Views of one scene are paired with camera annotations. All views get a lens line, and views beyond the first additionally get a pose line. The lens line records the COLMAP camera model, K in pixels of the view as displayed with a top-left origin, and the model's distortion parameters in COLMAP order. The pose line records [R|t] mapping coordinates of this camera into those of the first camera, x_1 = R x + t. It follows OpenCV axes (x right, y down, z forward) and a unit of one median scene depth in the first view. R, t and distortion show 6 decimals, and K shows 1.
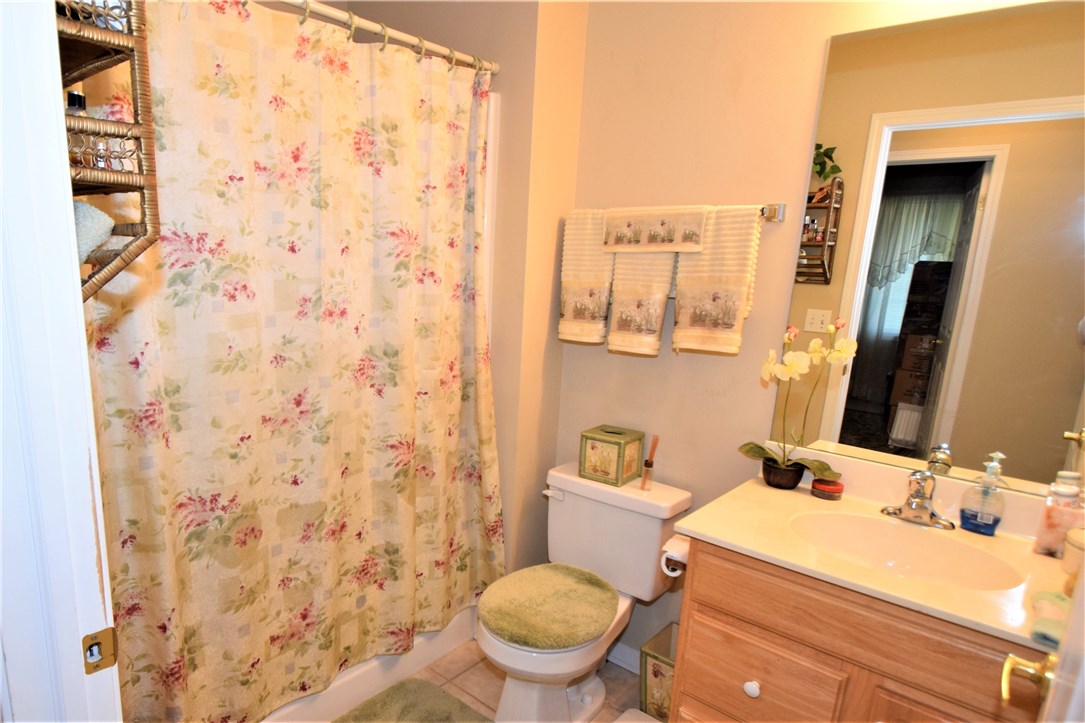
lens RADIAL K [[494.3, 0, 542.5], [0, 494.3, 361.5], [0, 0, 1]] dist [0.002257, 0.000272]
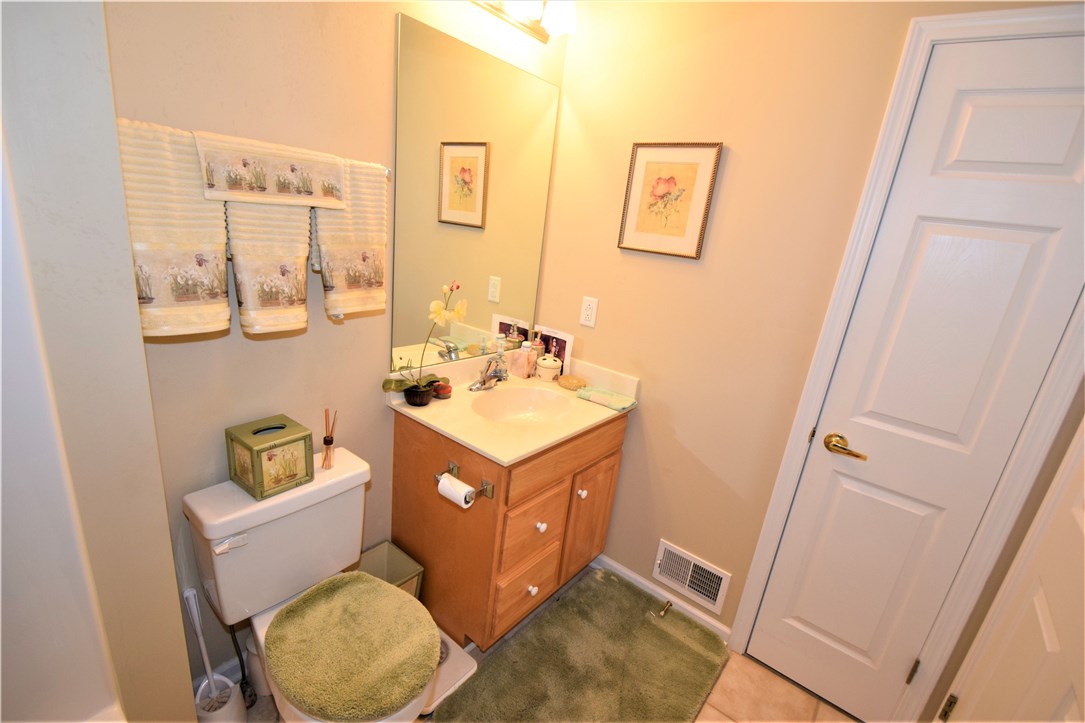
lens RADIAL K [[494.3, 0, 542.5], [0, 494.3, 361.5], [0, 0, 1]] dist [0.002257, 0.000272]
pose [[0.088500, -0.325209, 0.941492, -0.604358], [0.050450, 0.945451, 0.321834, -0.224092], [-0.994798, 0.019015, 0.100079, 0.520283]]
